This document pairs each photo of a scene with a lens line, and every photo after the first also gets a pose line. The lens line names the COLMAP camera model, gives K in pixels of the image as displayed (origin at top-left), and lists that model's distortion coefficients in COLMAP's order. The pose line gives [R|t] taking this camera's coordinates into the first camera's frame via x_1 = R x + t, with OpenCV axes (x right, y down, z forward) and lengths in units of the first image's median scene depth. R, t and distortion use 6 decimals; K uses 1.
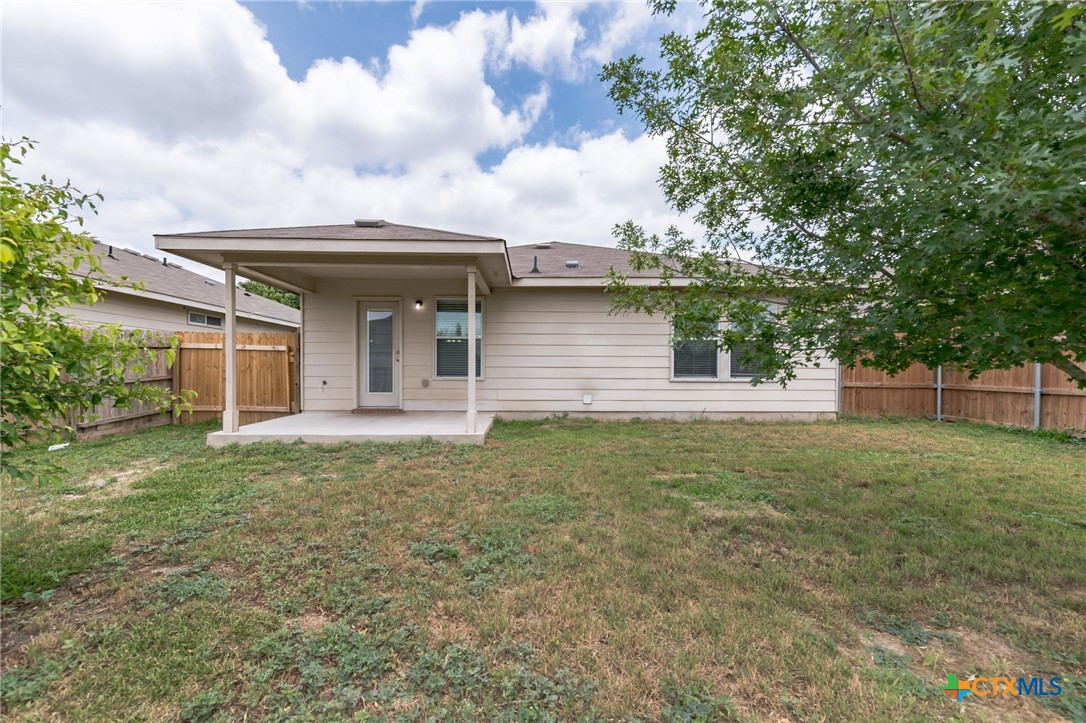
lens RADIAL K [[436.4, 0, 542.0], [0, 436.4, 369.9], [0, 0, 1]] dist [0.004939, -0.001619]
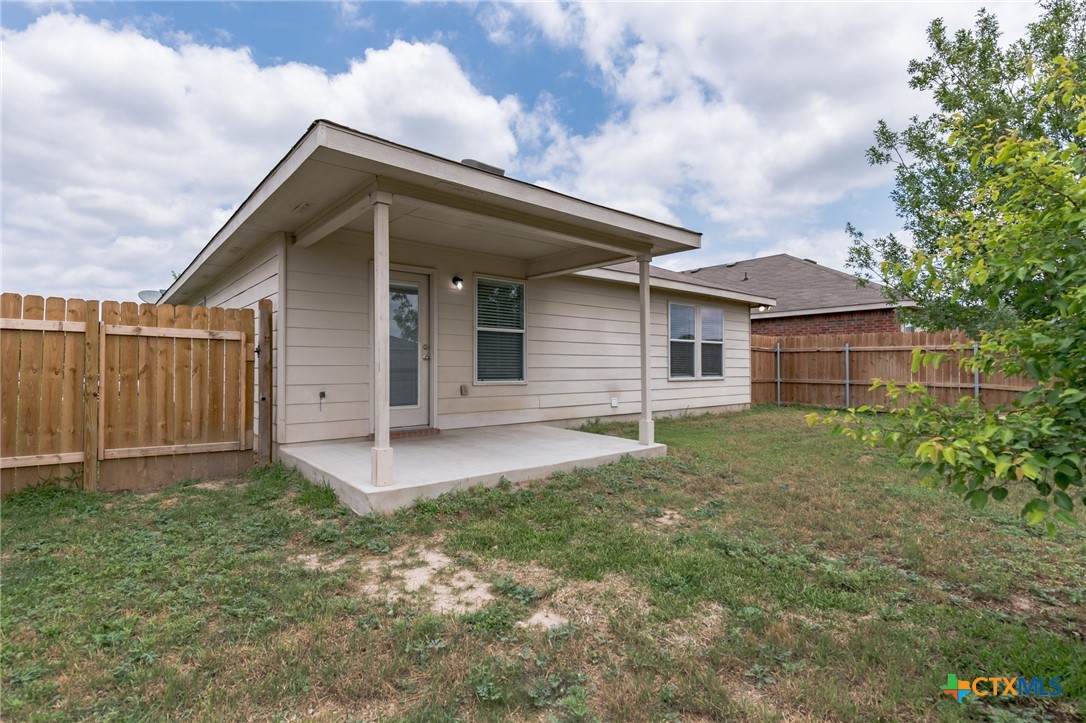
lens RADIAL K [[518.9, 0, 543.7], [0, 518.9, 360.3], [0, 0, 1]] dist [0.001451, 0.000045]
pose [[0.772278, 0.004687, 0.635267, -0.714096], [-0.002320, 0.999987, -0.004557, -0.016070], [-0.635280, 0.002046, 0.772279, 0.240365]]
